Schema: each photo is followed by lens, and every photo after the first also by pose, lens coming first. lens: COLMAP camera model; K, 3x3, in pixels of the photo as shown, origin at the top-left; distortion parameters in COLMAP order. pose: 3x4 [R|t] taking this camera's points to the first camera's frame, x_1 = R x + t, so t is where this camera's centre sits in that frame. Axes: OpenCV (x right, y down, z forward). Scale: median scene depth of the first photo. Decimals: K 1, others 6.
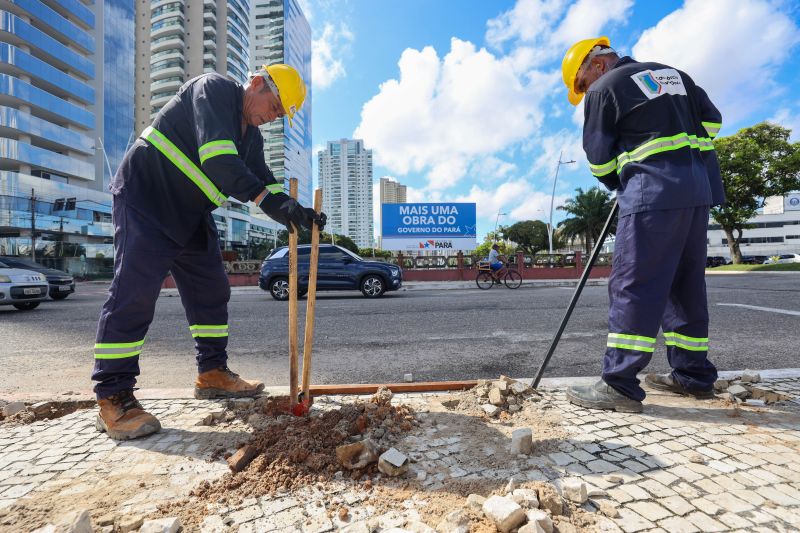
lens RADIAL K [[368.7, 0, 400.4], [0, 368.7, 265.1], [0, 0, 1]] dist [-0.041996, 0.013094]
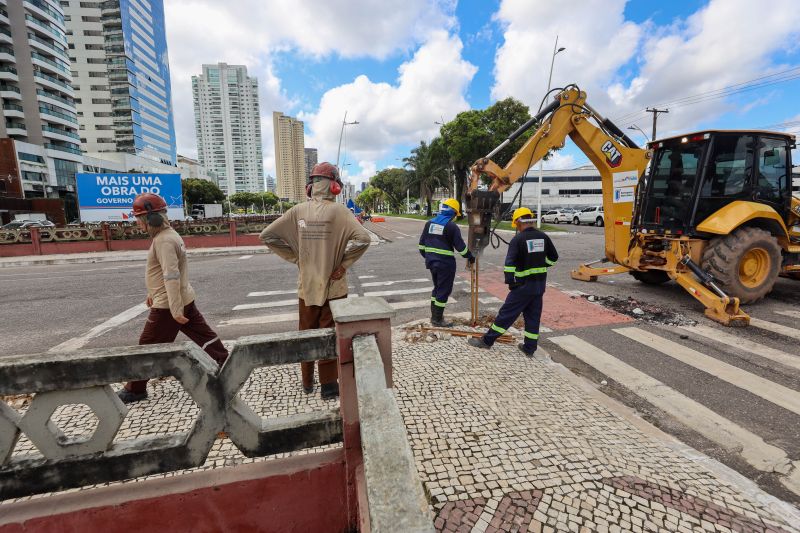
lens RADIAL K [[370.8, 0, 400.7], [0, 370.8, 265.1], [0, 0, 1]] dist [-0.040833, 0.012666]
pose [[0.967346, -0.038787, 0.250472, 0.471202], [-0.000295, 0.988049, 0.154142, -0.064397], [-0.253457, -0.149183, 0.955774, -0.157548]]
